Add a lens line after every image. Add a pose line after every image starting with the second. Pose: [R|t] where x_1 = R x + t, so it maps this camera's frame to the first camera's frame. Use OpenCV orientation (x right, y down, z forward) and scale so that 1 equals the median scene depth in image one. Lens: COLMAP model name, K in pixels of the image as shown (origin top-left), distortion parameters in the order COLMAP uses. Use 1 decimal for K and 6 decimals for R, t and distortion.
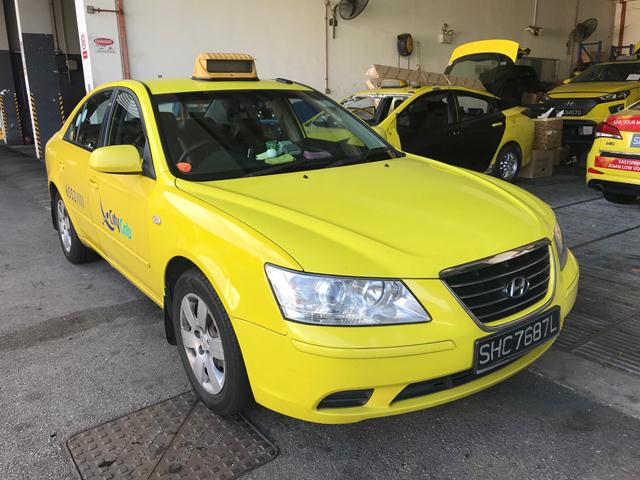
lens RADIAL K [[522.4, 0, 320.9], [0, 522.4, 240.1], [0, 0, 1]] dist [-0.015084, -0.008672]
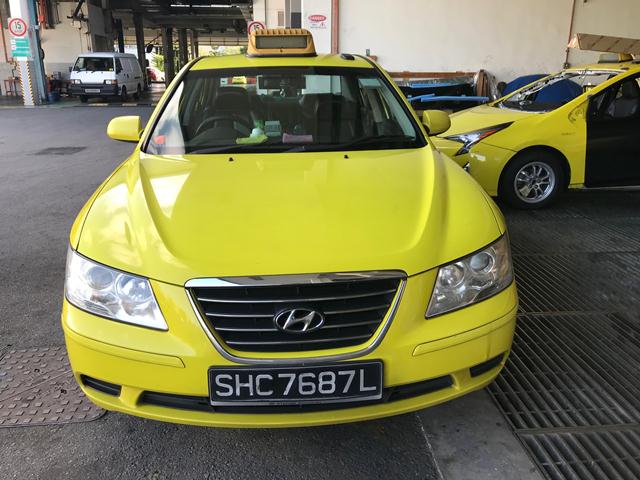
lens RADIAL K [[522.4, 0, 322.4], [0, 522.4, 239.9], [0, 0, 1]] dist [-0.015084, -0.008672]
pose [[0.847966, 0.168519, -0.502548, 0.732773], [-0.144669, 0.985698, 0.086428, -0.098178], [0.509925, -0.000585, 0.860218, 0.306629]]
